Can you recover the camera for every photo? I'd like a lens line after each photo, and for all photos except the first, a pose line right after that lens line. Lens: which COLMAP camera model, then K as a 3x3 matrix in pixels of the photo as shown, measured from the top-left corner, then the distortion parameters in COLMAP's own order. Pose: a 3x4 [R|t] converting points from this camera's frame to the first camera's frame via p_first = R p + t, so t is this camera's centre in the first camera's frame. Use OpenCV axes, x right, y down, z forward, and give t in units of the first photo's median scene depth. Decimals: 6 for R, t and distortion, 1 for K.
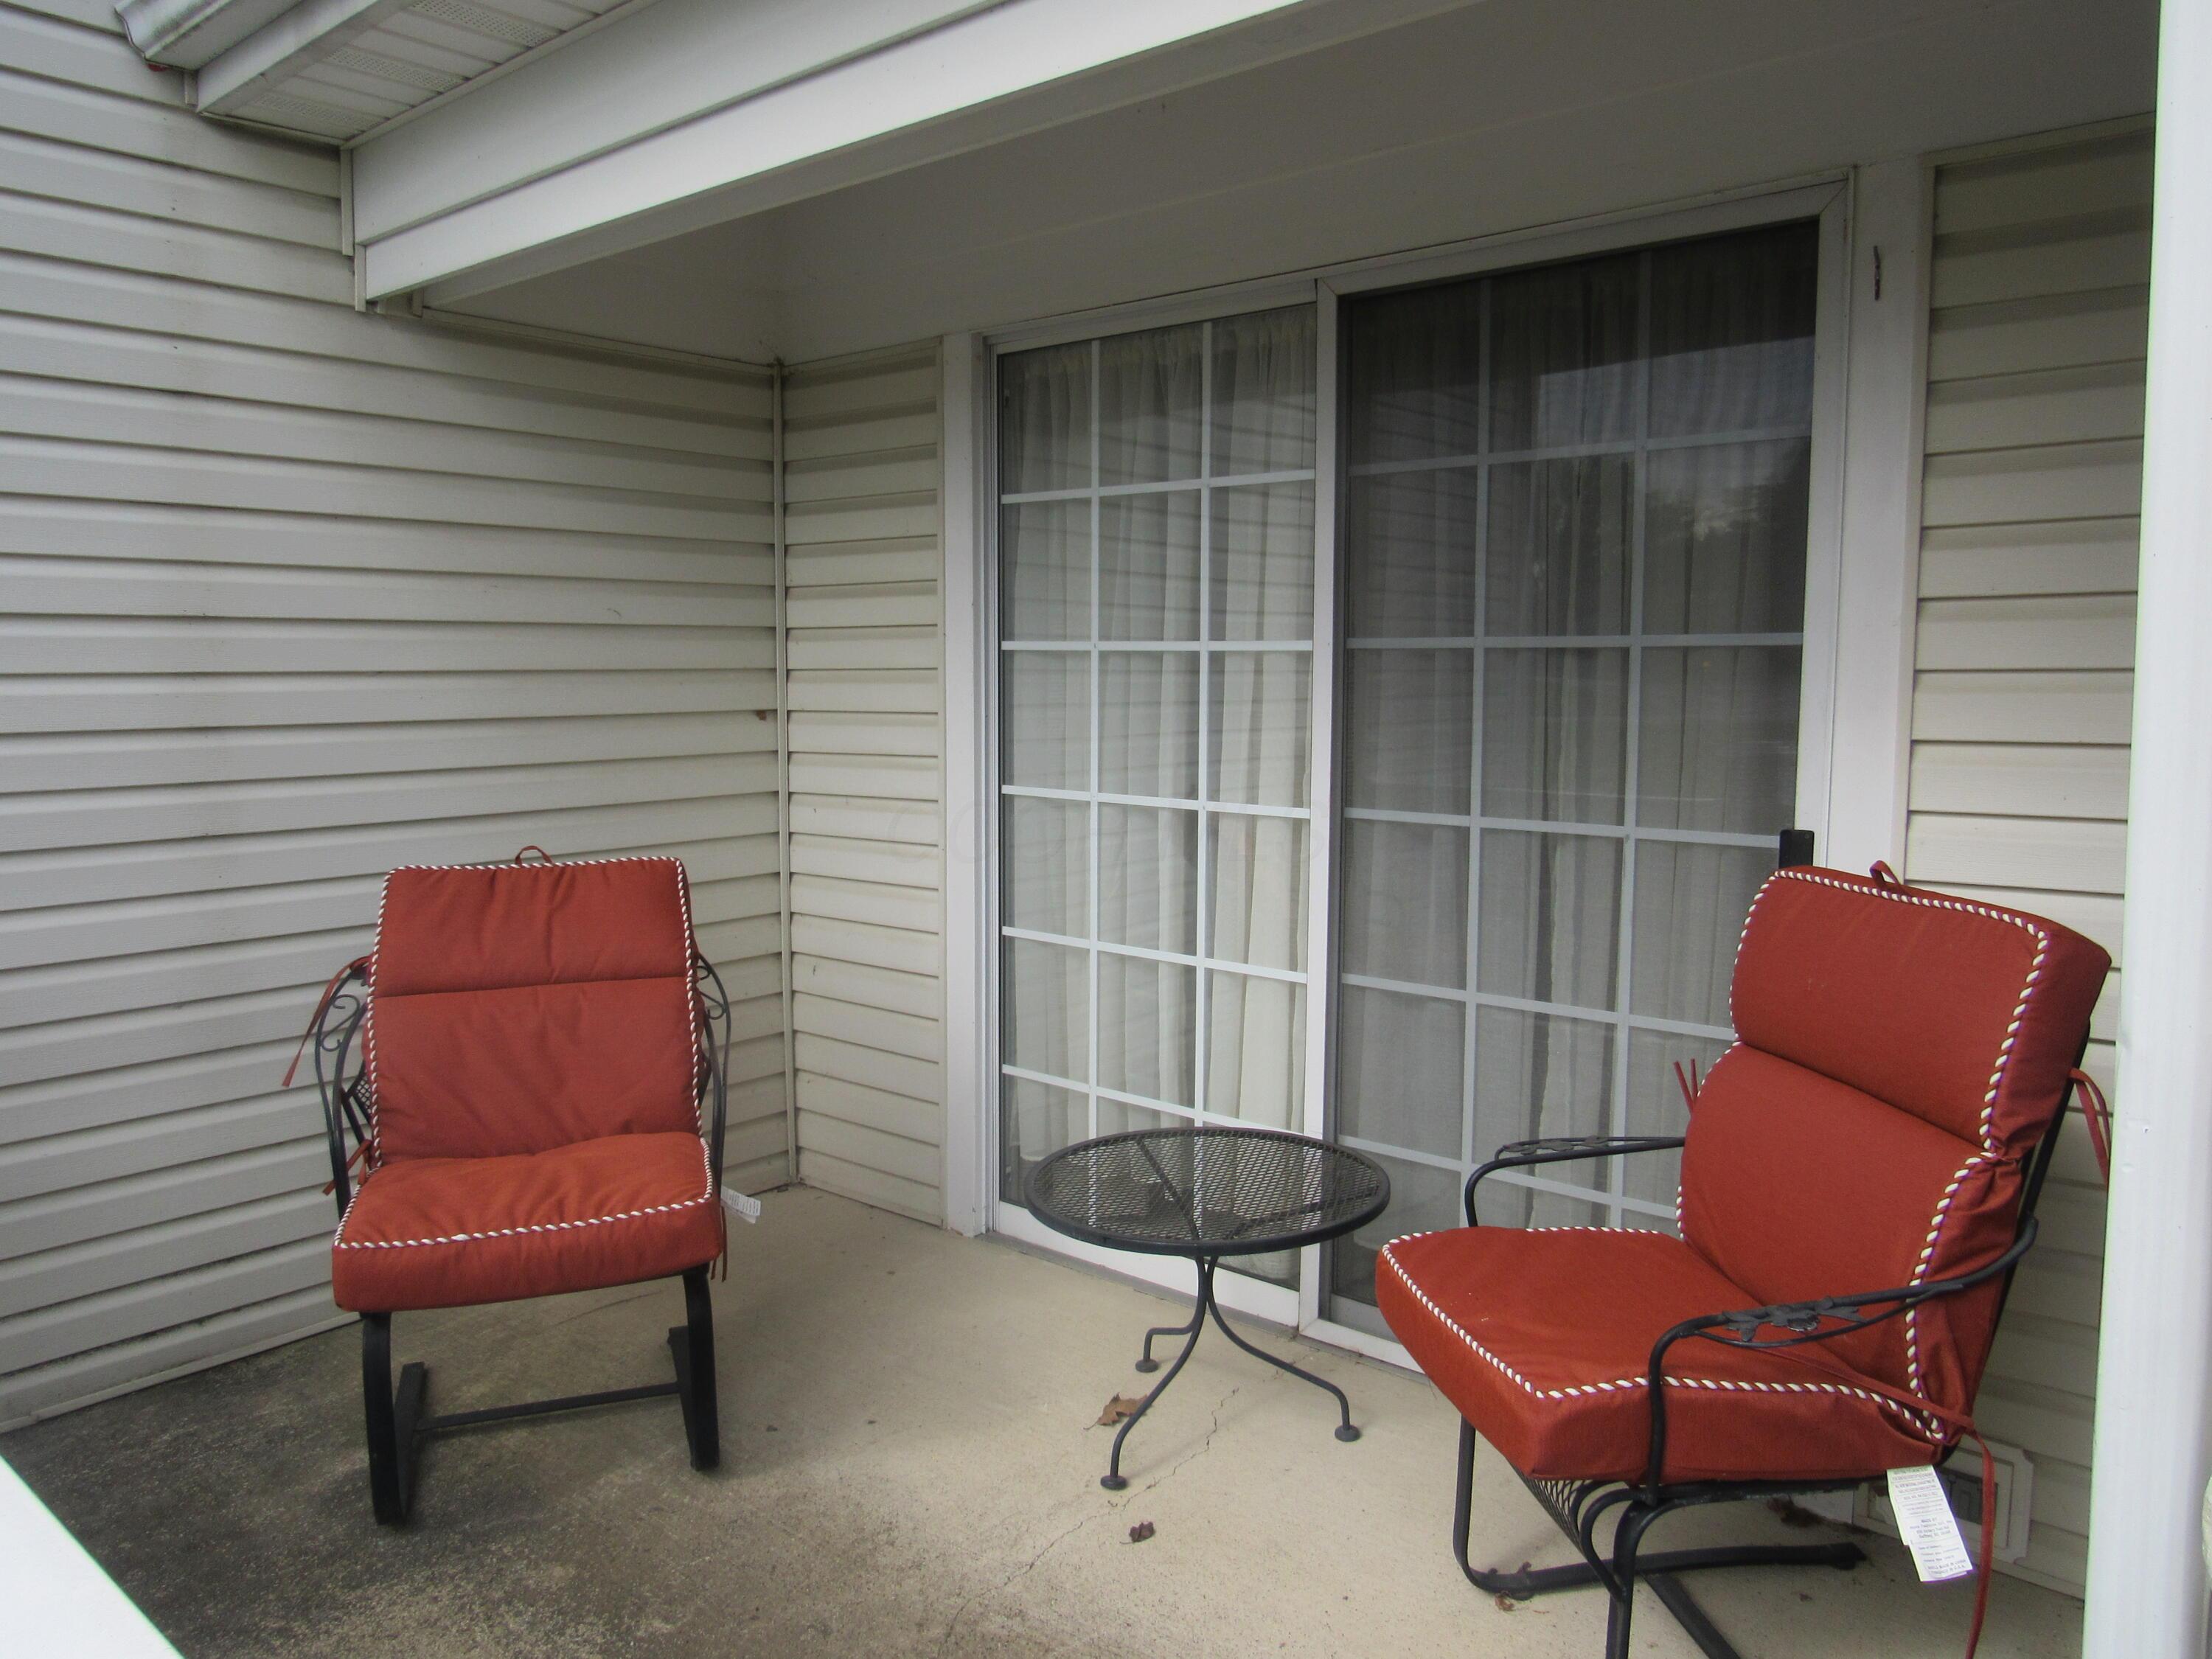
lens RADIAL K [[1576.8, 0, 1106.0], [0, 1576.8, 829.5], [0, 0, 1]] dist [-0.024258, 0.005133]
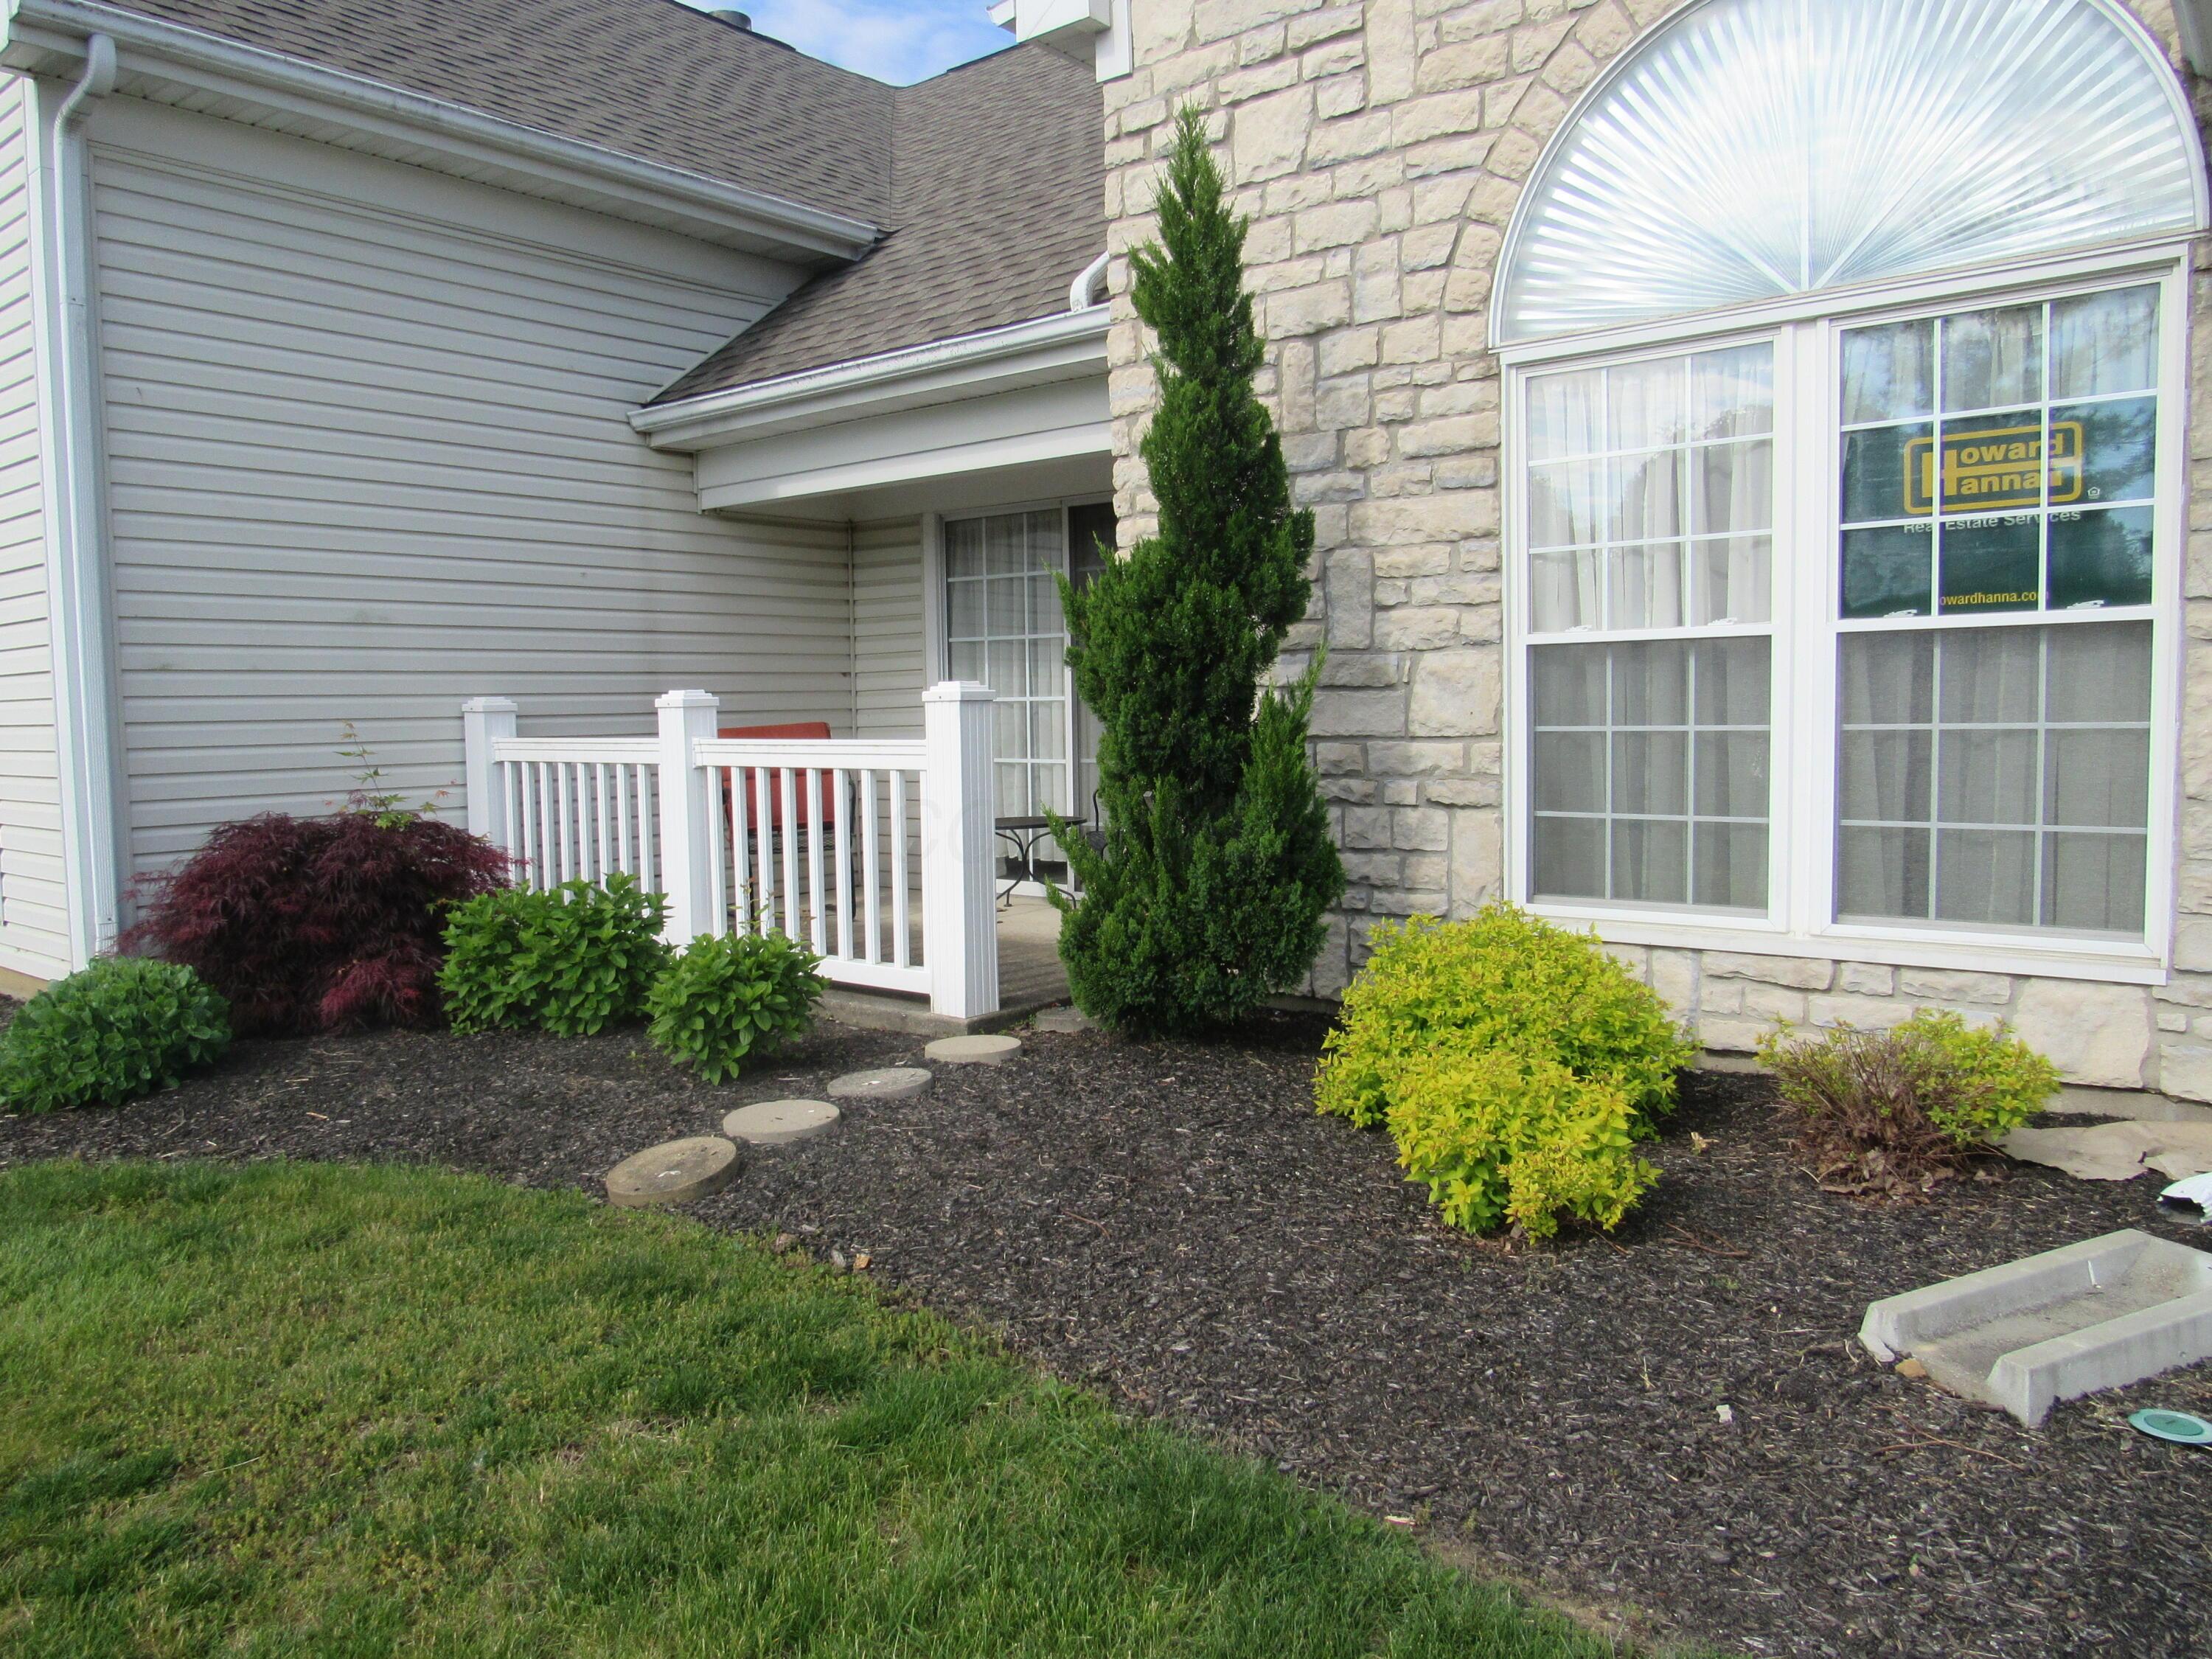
lens RADIAL K [[1576.8, 0, 1106.0], [0, 1576.8, 829.5], [0, 0, 1]] dist [-0.024258, 0.005133]
pose [[0.999531, -0.019769, 0.023396, 0.113779], [0.020401, 0.999424, -0.027102, 0.246321], [-0.022847, 0.027566, 0.999359, -1.428946]]
